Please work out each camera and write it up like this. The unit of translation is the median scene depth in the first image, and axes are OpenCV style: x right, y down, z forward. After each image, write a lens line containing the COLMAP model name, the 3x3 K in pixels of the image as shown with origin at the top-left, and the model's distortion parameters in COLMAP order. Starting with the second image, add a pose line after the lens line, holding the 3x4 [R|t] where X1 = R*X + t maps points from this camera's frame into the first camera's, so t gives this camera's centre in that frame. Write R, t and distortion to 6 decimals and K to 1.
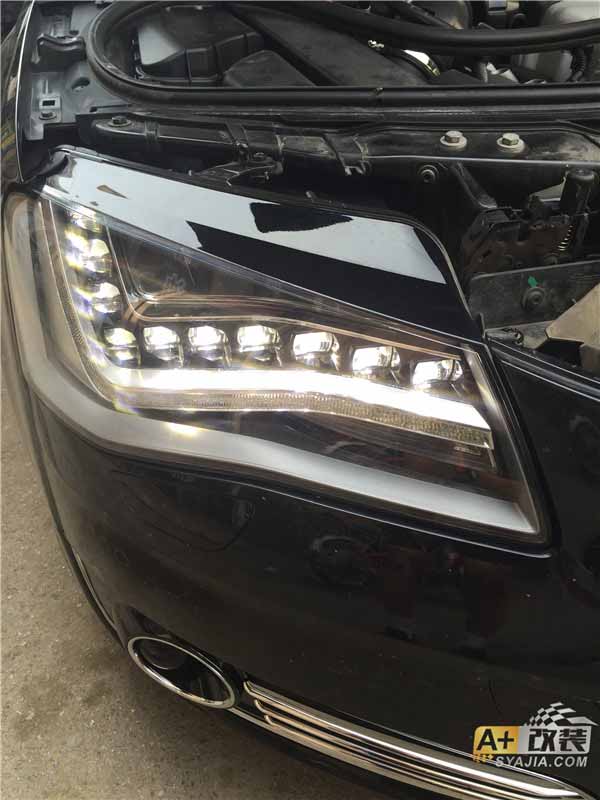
lens RADIAL K [[680.3, 0, 300.0], [0, 680.3, 400.0], [0, 0, 1]] dist [0.015475, -0.006904]
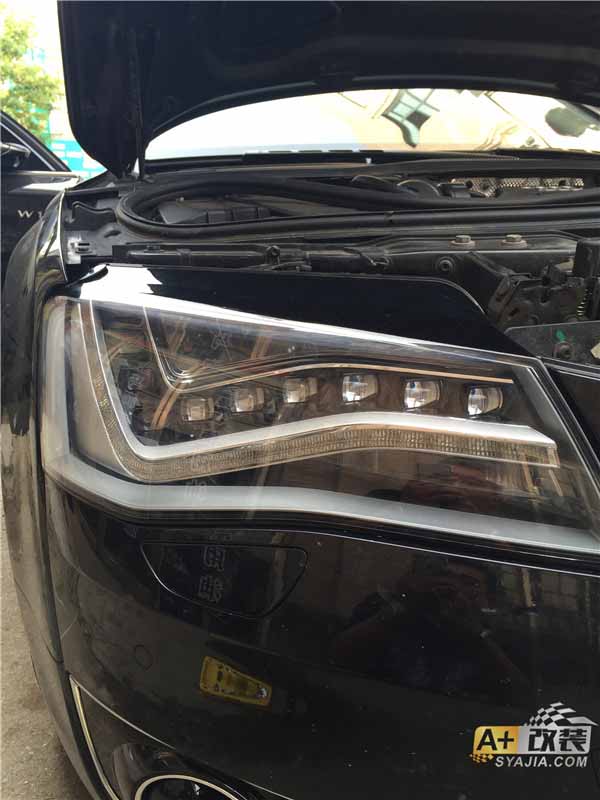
lens RADIAL K [[679.9, 0, 300.0], [0, 679.9, 400.0], [0, 0, 1]] dist [0.126134, -0.245392]
pose [[0.997893, -0.015829, 0.062920, -0.100165], [0.036803, 0.936763, -0.348024, 0.208407], [-0.053432, 0.349606, 0.935372, 0.035874]]
